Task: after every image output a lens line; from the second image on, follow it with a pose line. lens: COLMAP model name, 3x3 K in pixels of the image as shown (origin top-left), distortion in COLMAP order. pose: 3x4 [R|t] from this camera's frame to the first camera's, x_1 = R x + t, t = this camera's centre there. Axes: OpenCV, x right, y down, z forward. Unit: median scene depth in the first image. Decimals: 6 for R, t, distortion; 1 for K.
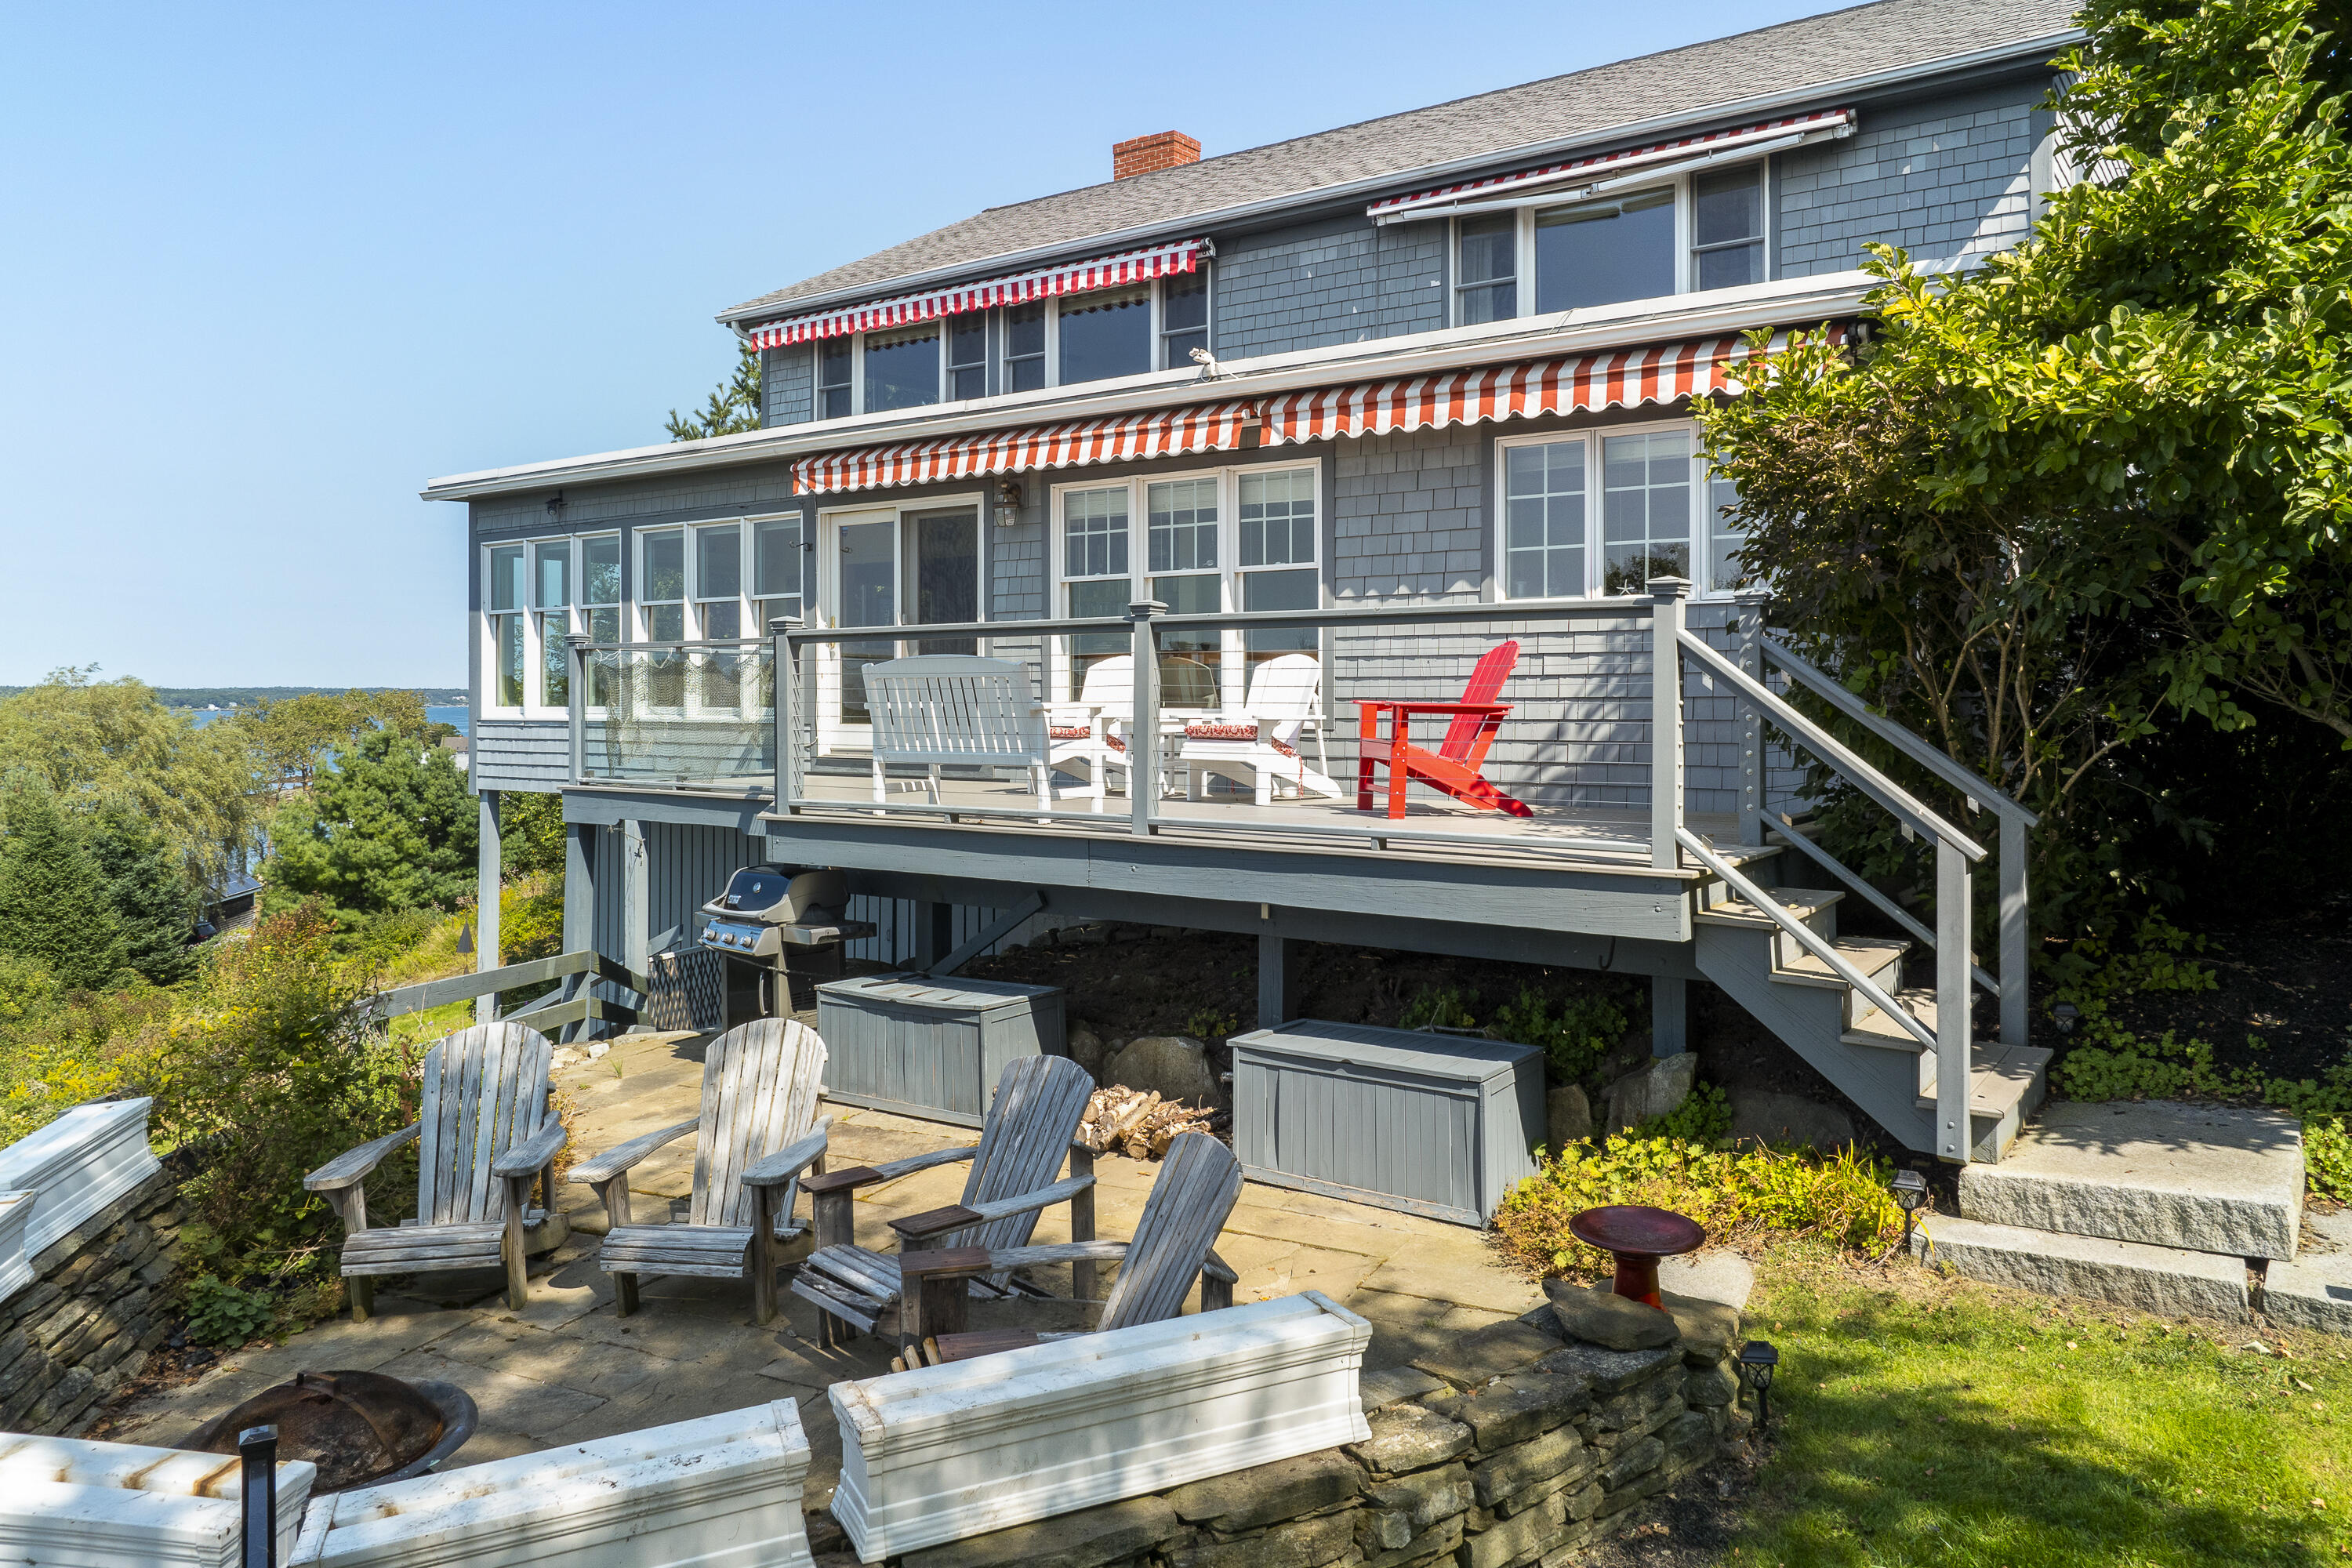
lens RADIAL K [[1630.4, 0, 1175.8], [0, 1630.4, 776.6], [0, 0, 1]] dist [-0.026459, 0.021161]
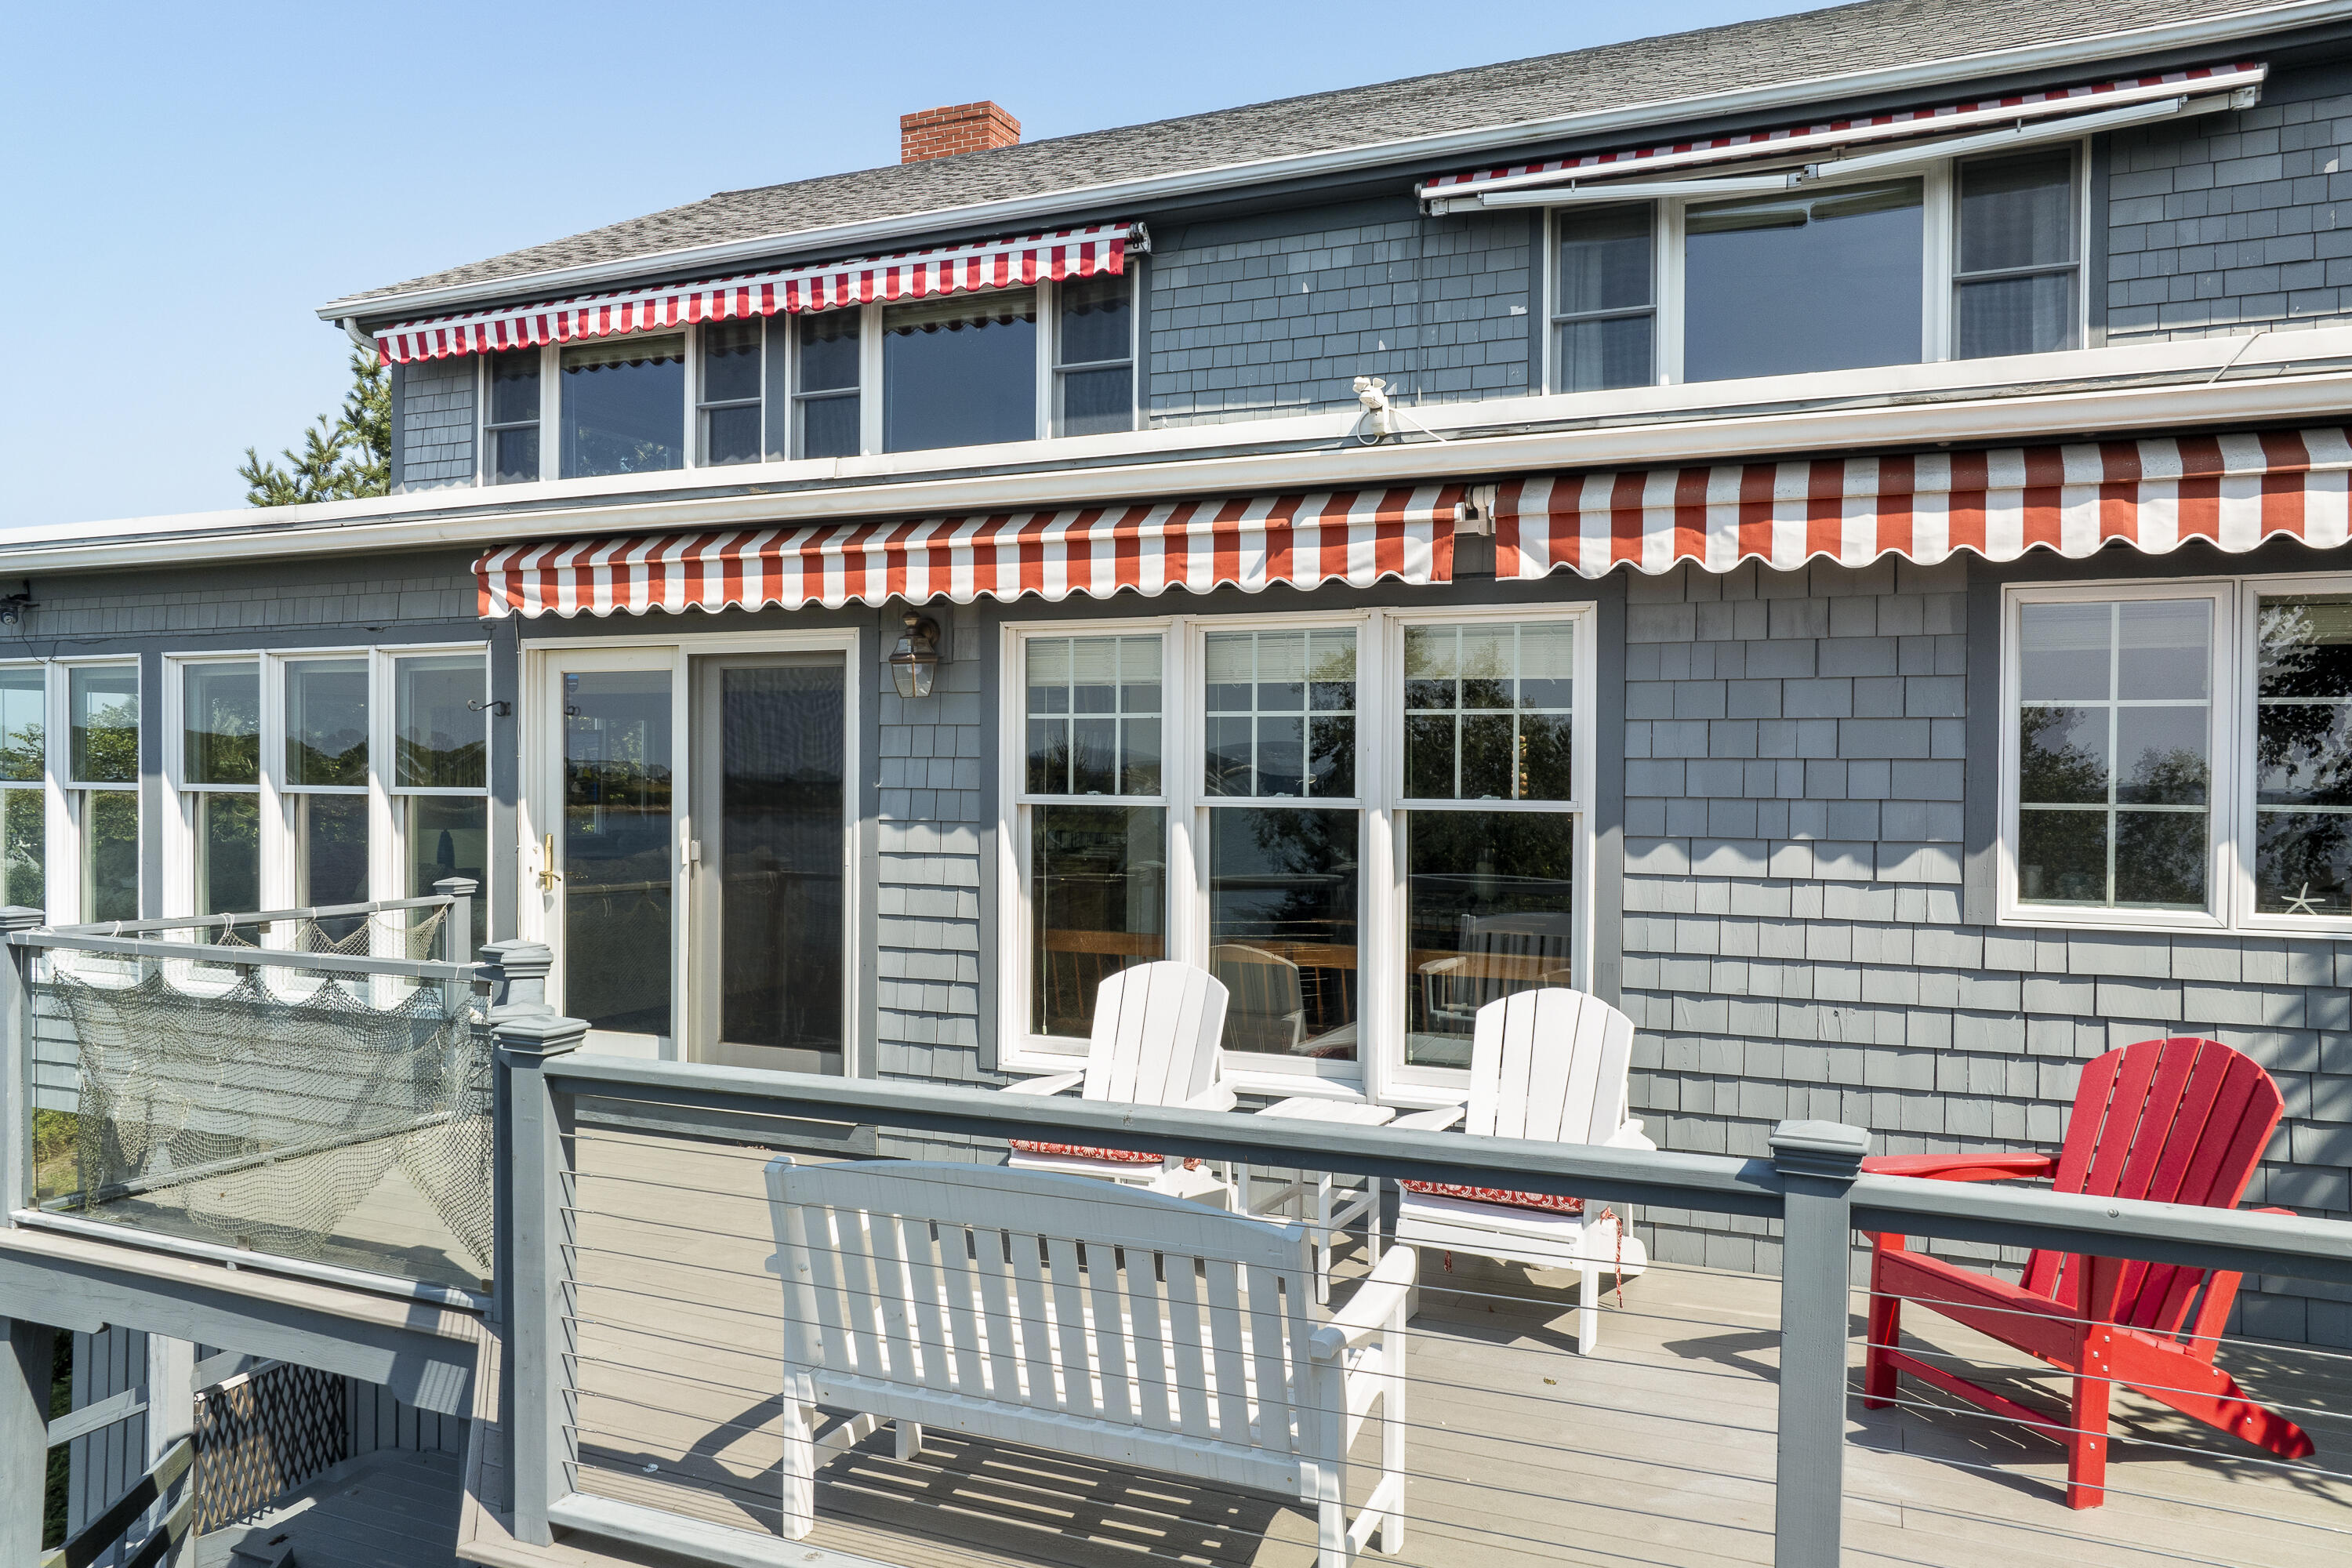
lens RADIAL K [[1630.4, 0, 1147.2], [0, 1630.4, 849.7], [0, 0, 1]] dist [-0.026459, 0.021161]
pose [[0.979783, -0.000493, 0.200063, -0.117903], [0.000149, 0.999998, 0.001731, -0.090914], [-0.200063, -0.001666, 0.979782, 0.401521]]
